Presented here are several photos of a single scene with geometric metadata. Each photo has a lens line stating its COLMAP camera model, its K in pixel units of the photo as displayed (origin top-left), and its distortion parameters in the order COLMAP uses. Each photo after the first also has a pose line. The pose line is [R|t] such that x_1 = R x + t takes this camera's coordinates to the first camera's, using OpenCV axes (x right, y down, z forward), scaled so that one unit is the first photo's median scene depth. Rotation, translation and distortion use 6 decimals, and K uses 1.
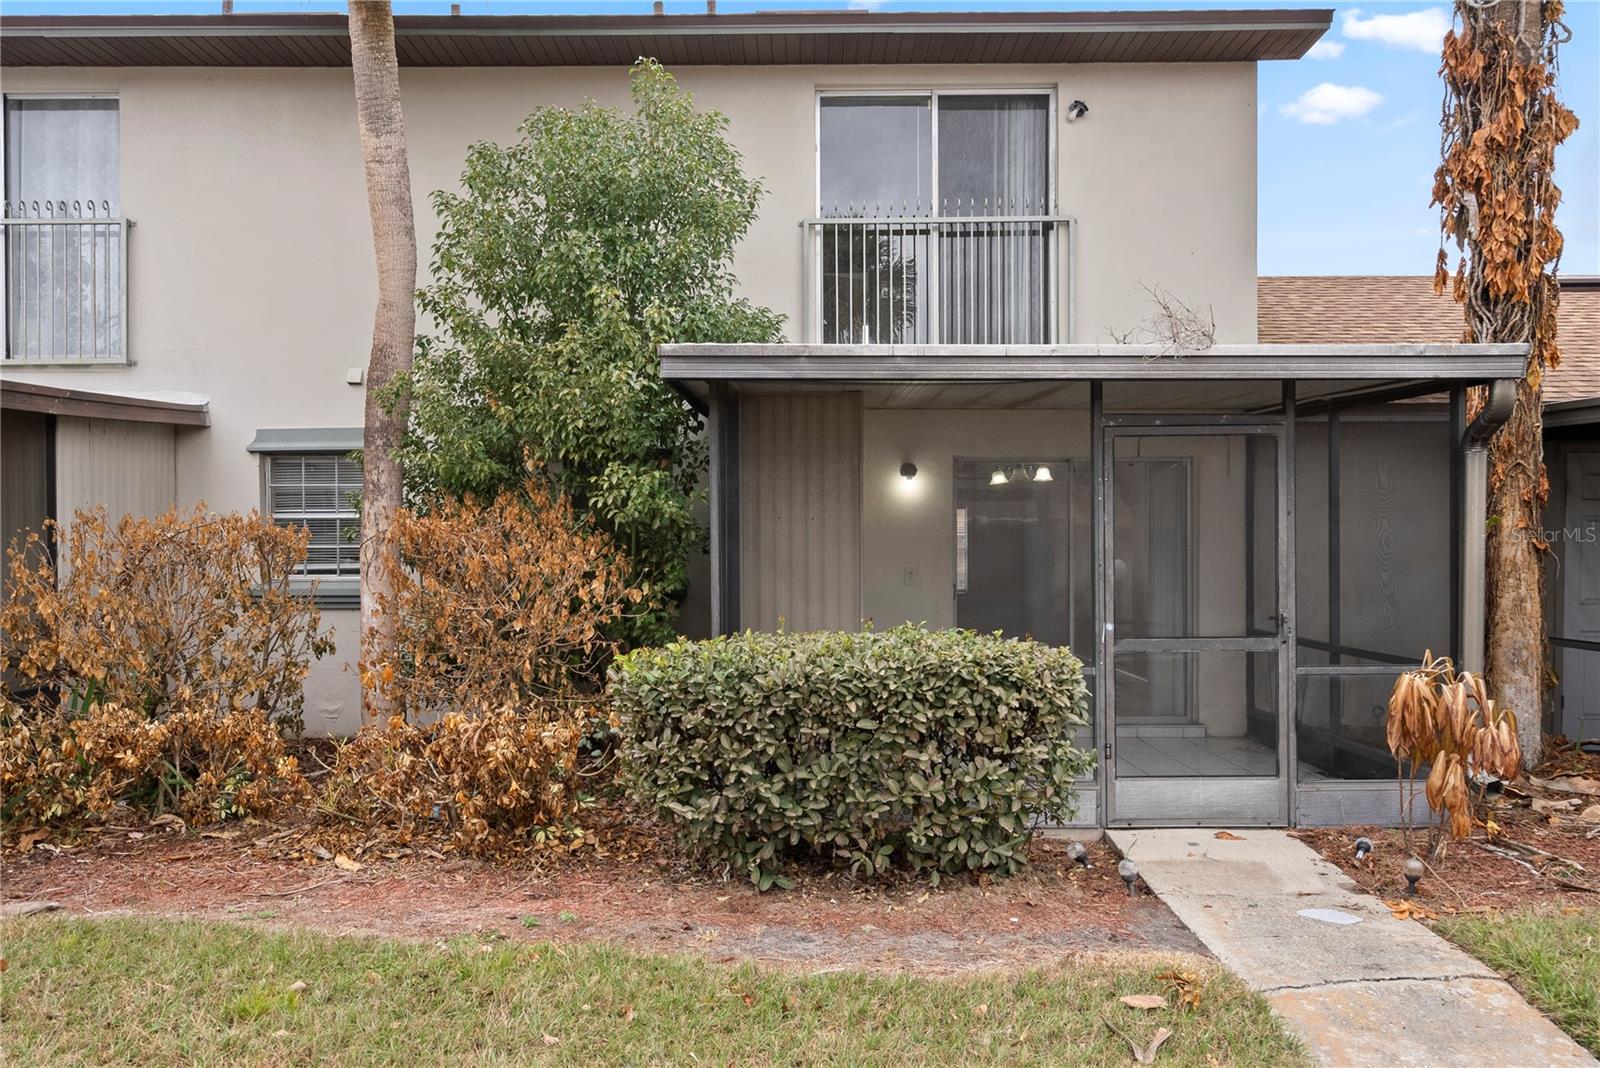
lens RADIAL K [[1315.9, 0, 800.0], [0, 1315.9, 534.0], [0, 0, 1]] dist [0.006952, -0.004183]
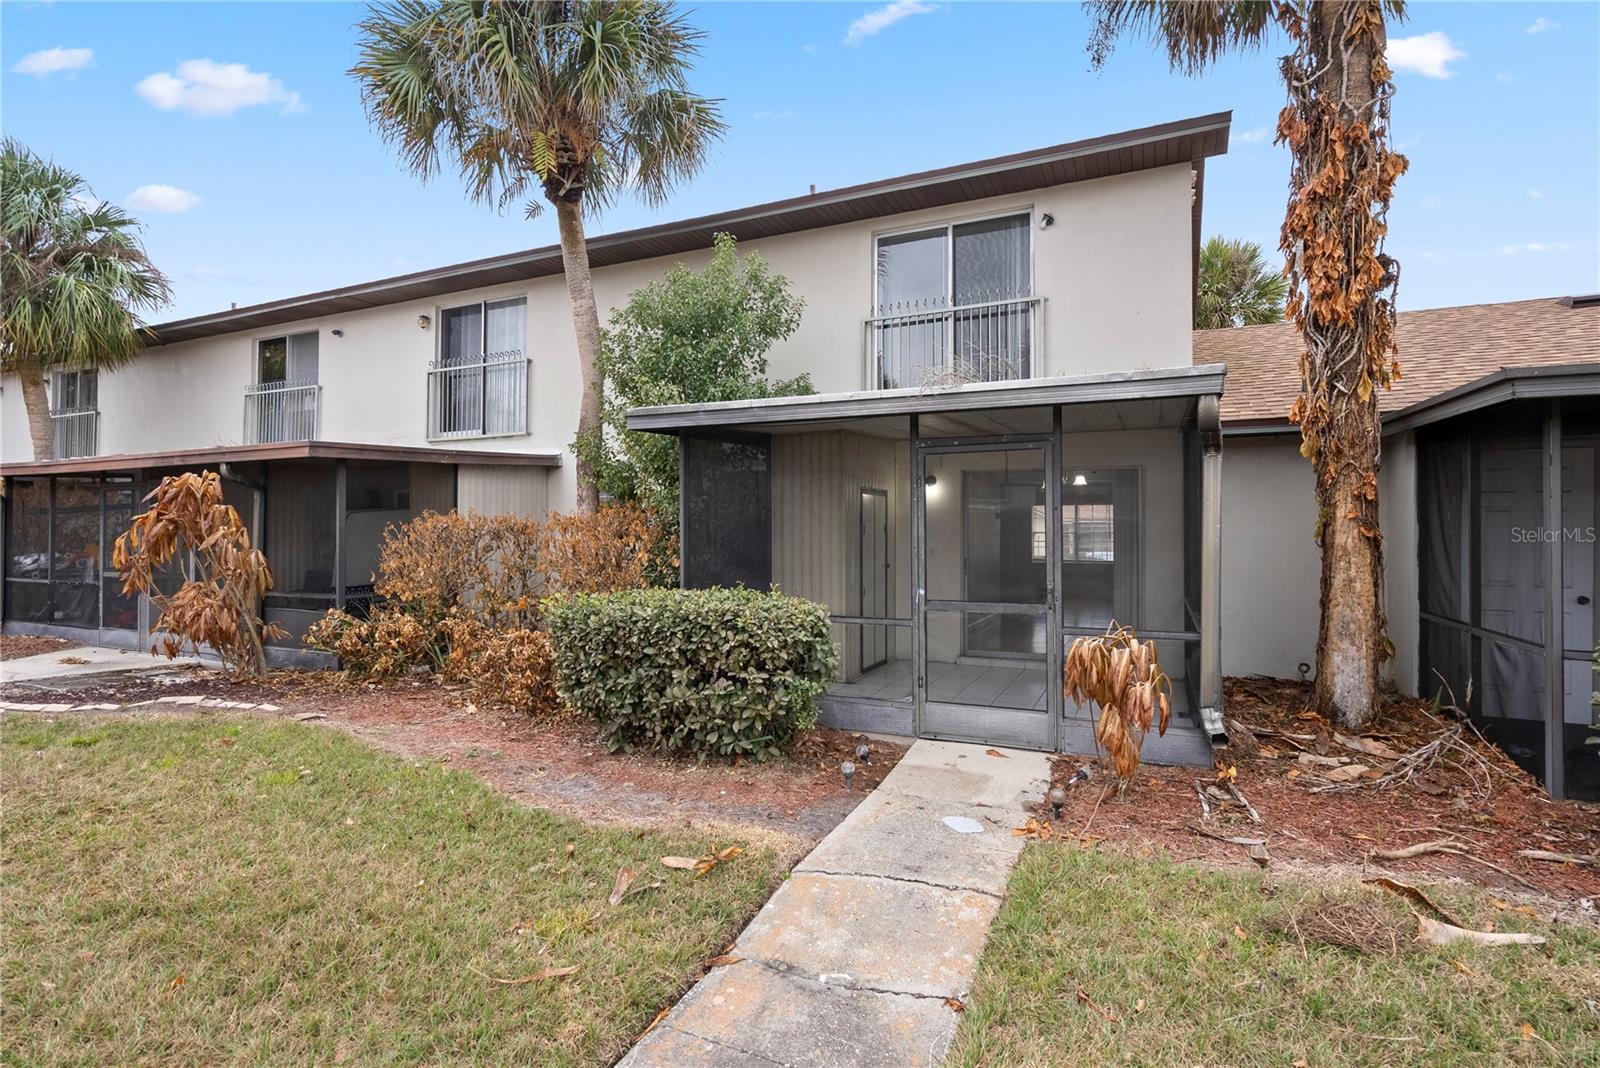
lens RADIAL K [[799.0, 0, 801.1], [0, 799.0, 505.4], [0, 0, 1]] dist [-0.000072, 0.001481]
pose [[0.907063, -0.011292, -0.420843, 0.406113], [0.002391, 0.999762, -0.021671, -0.002043], [0.420987, 0.018651, 0.906875, 0.155154]]
